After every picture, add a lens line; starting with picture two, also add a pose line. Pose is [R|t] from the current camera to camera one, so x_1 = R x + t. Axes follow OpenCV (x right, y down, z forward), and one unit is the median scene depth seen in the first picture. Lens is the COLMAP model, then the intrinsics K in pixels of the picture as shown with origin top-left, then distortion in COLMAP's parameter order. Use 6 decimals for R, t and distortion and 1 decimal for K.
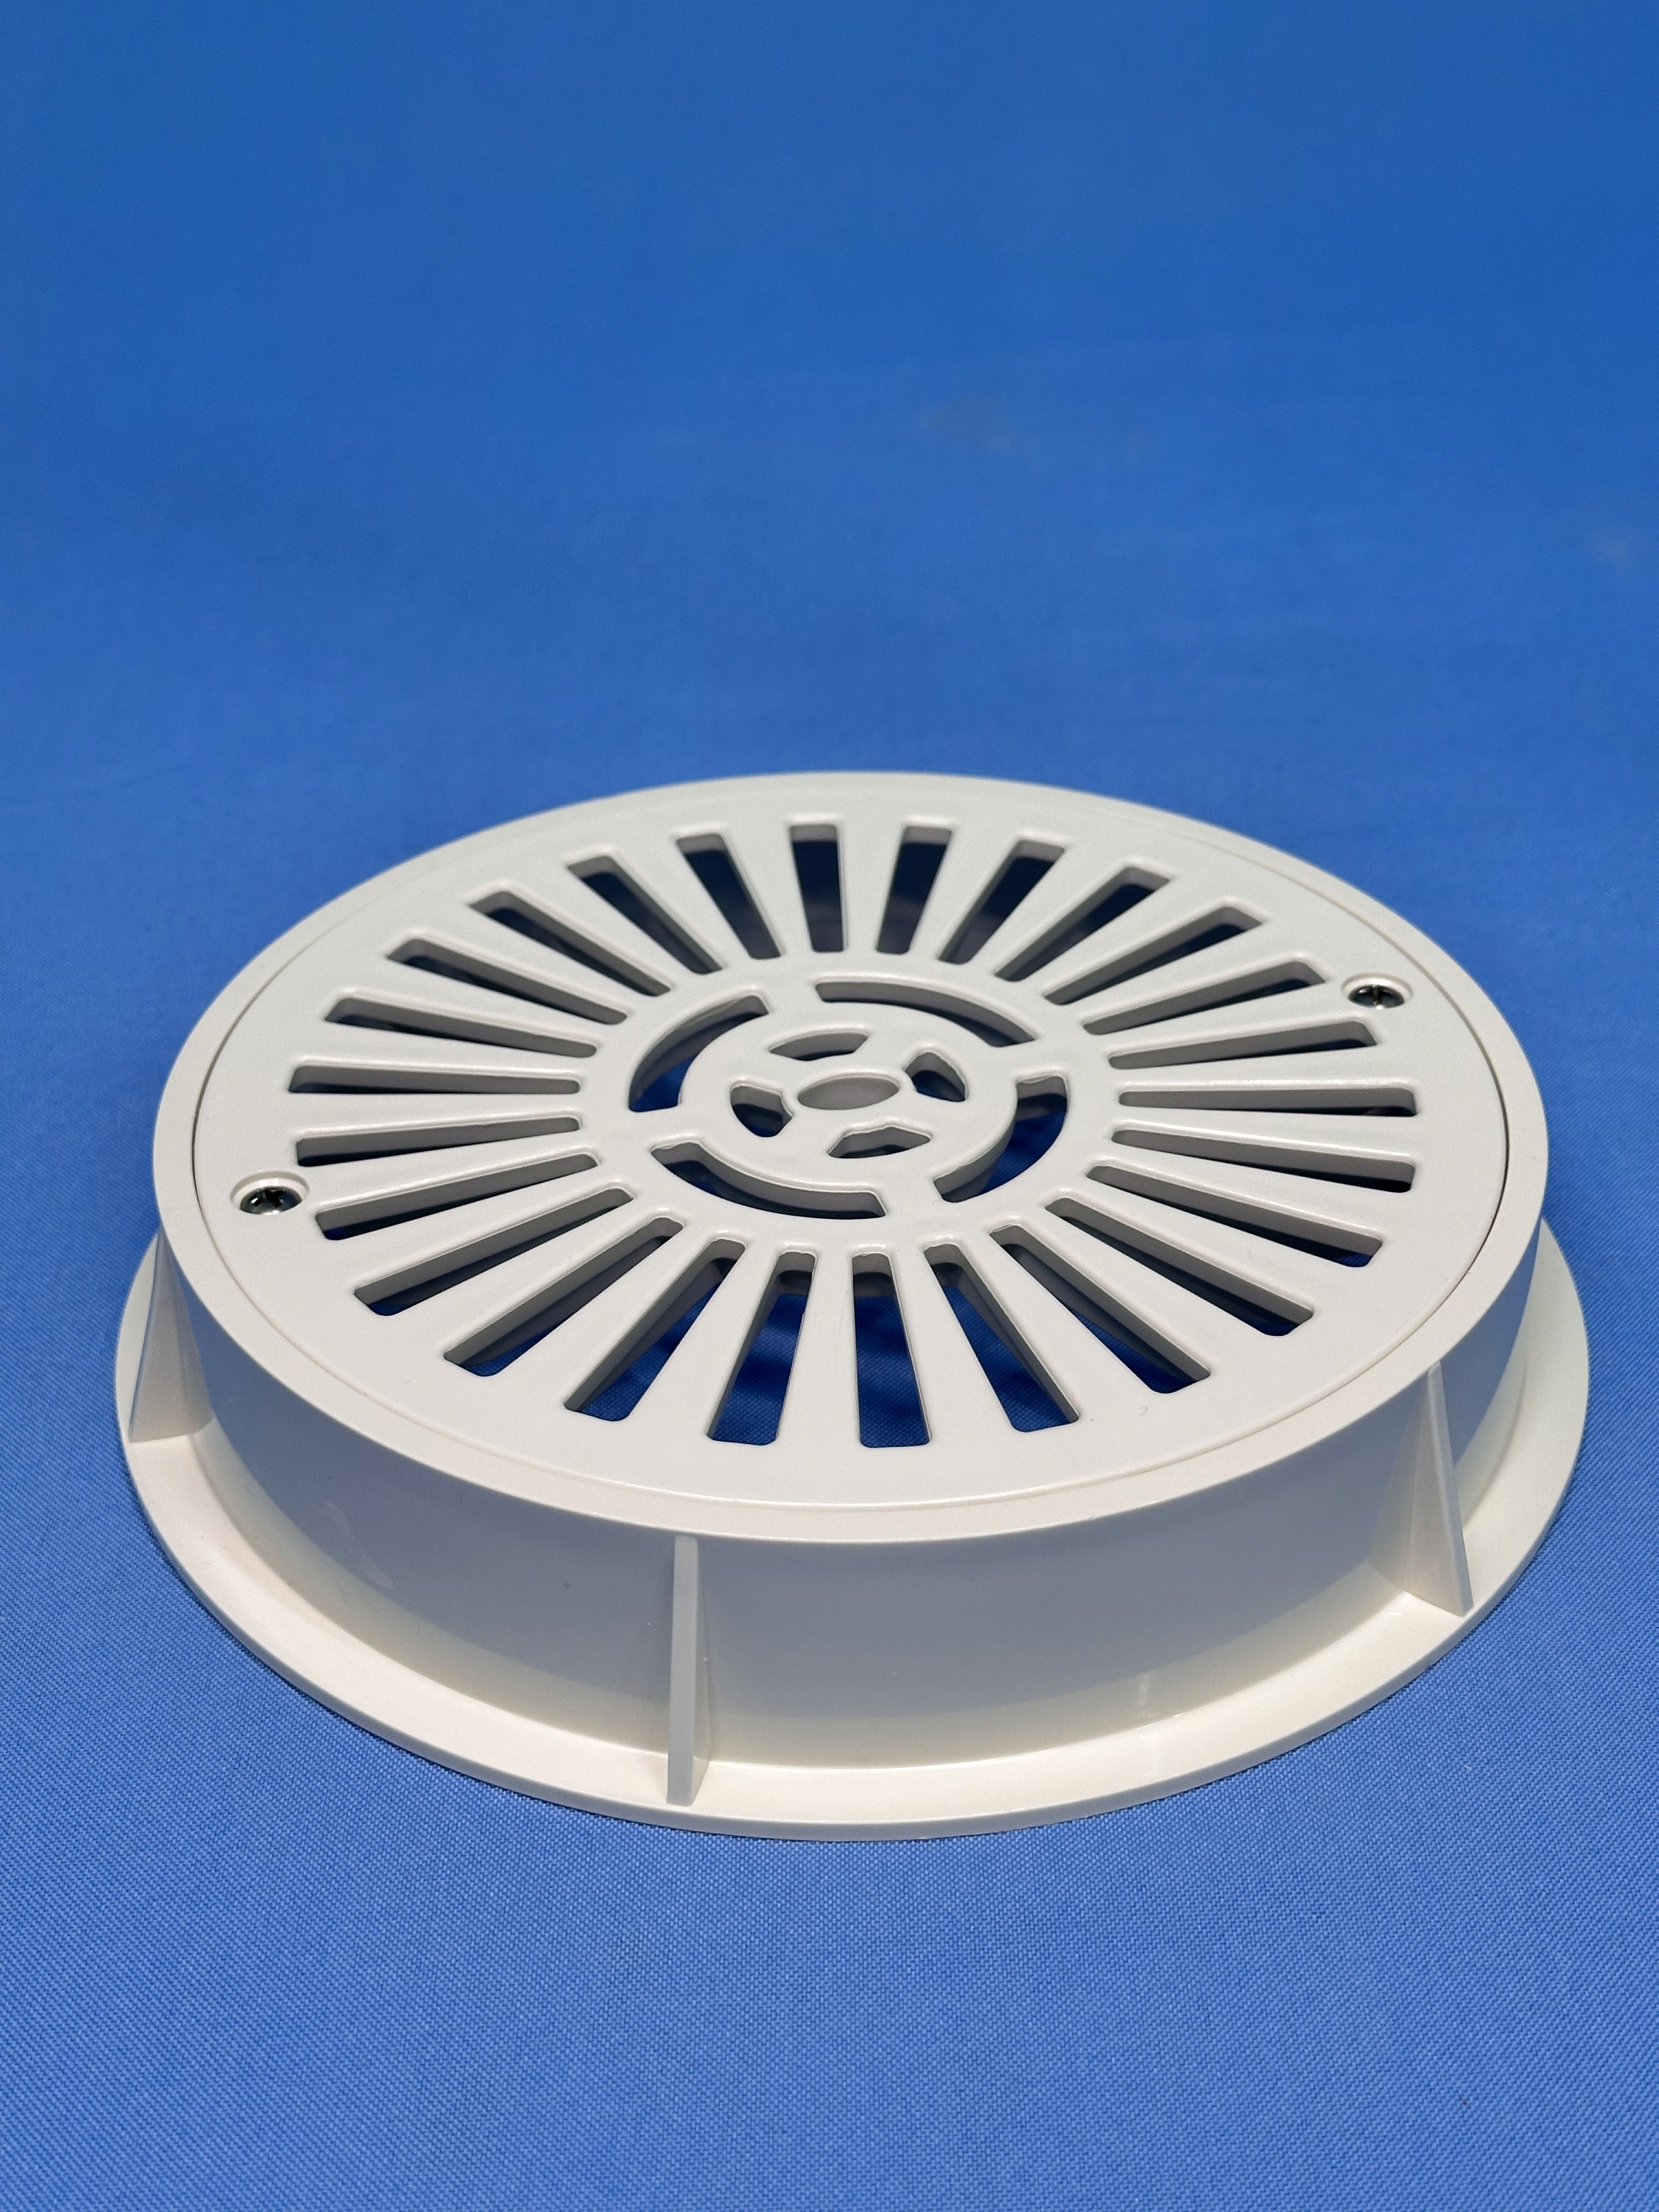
lens RADIAL K [[3179.7, 0, 829.5], [0, 3179.7, 1106.0], [0, 0, 1]] dist [0.206436, -0.604791]
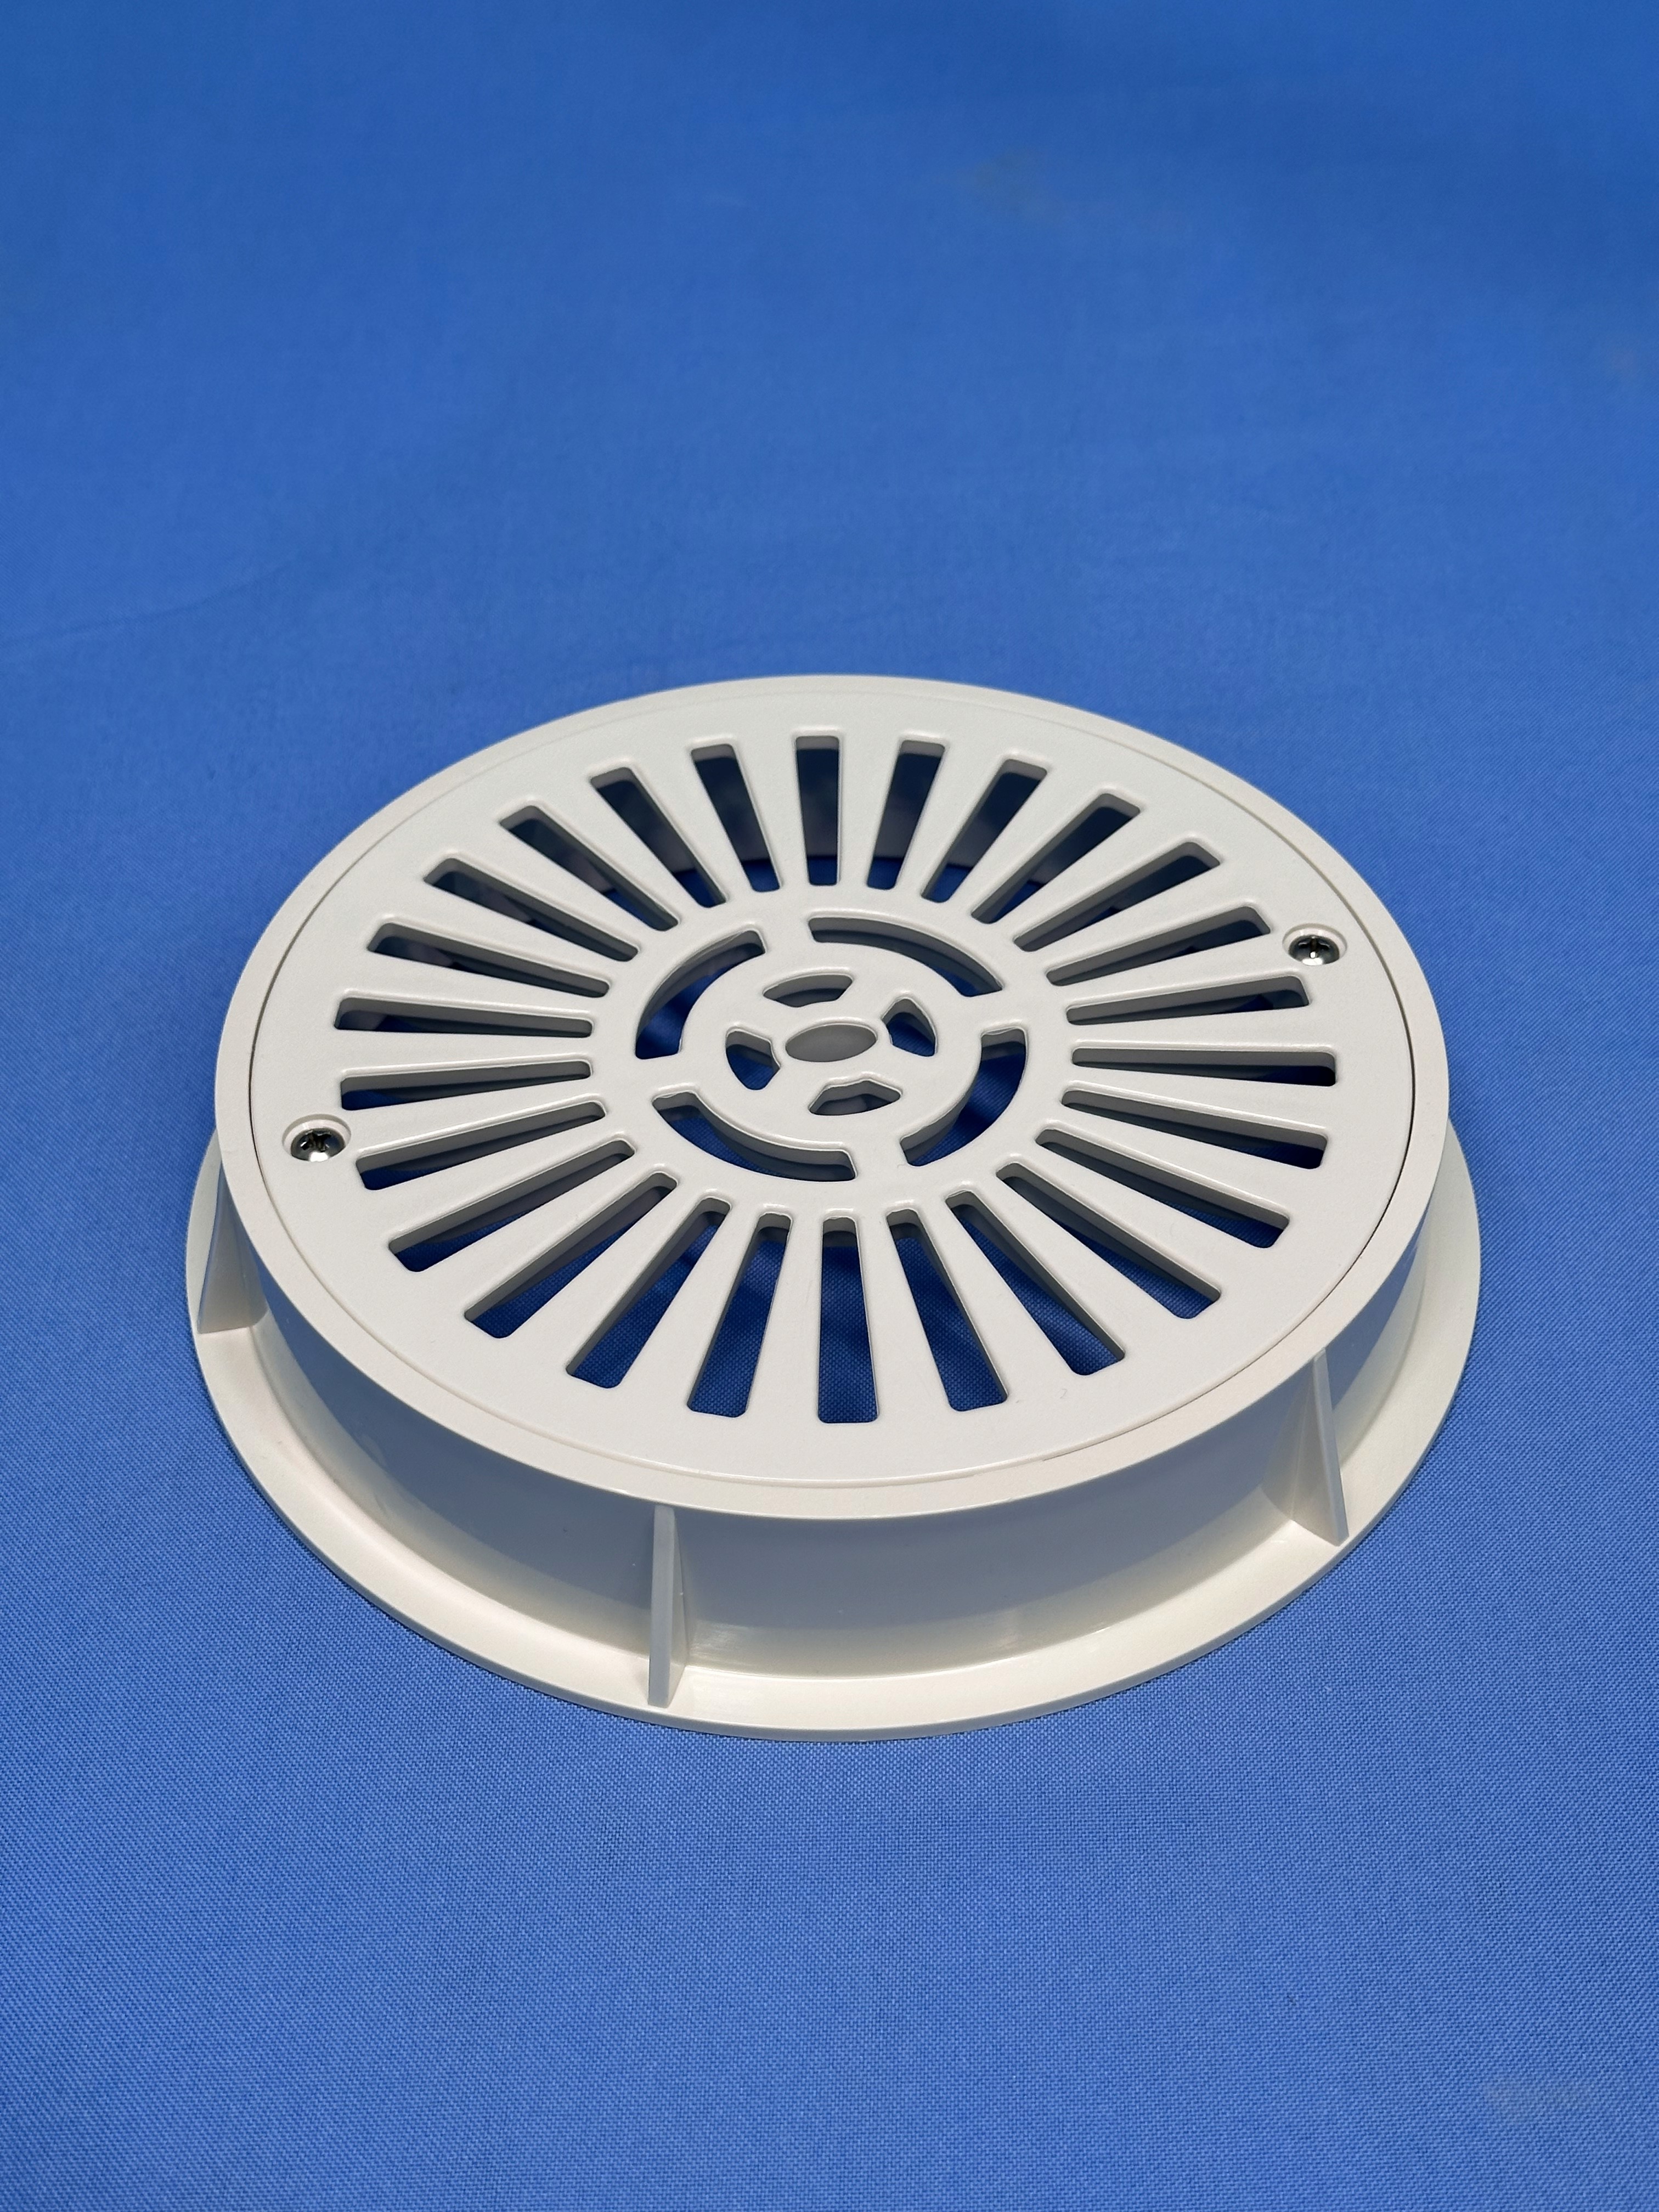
lens RADIAL K [[3179.7, 0, 829.5], [0, 3179.7, 1106.0], [0, 0, 1]] dist [0.206436, -0.604791]
pose [[0.999274, 0.029271, -0.024395, 0.034570], [-0.024251, 0.982373, 0.185354, -0.196751], [0.029391, -0.184628, 0.982369, -0.109313]]
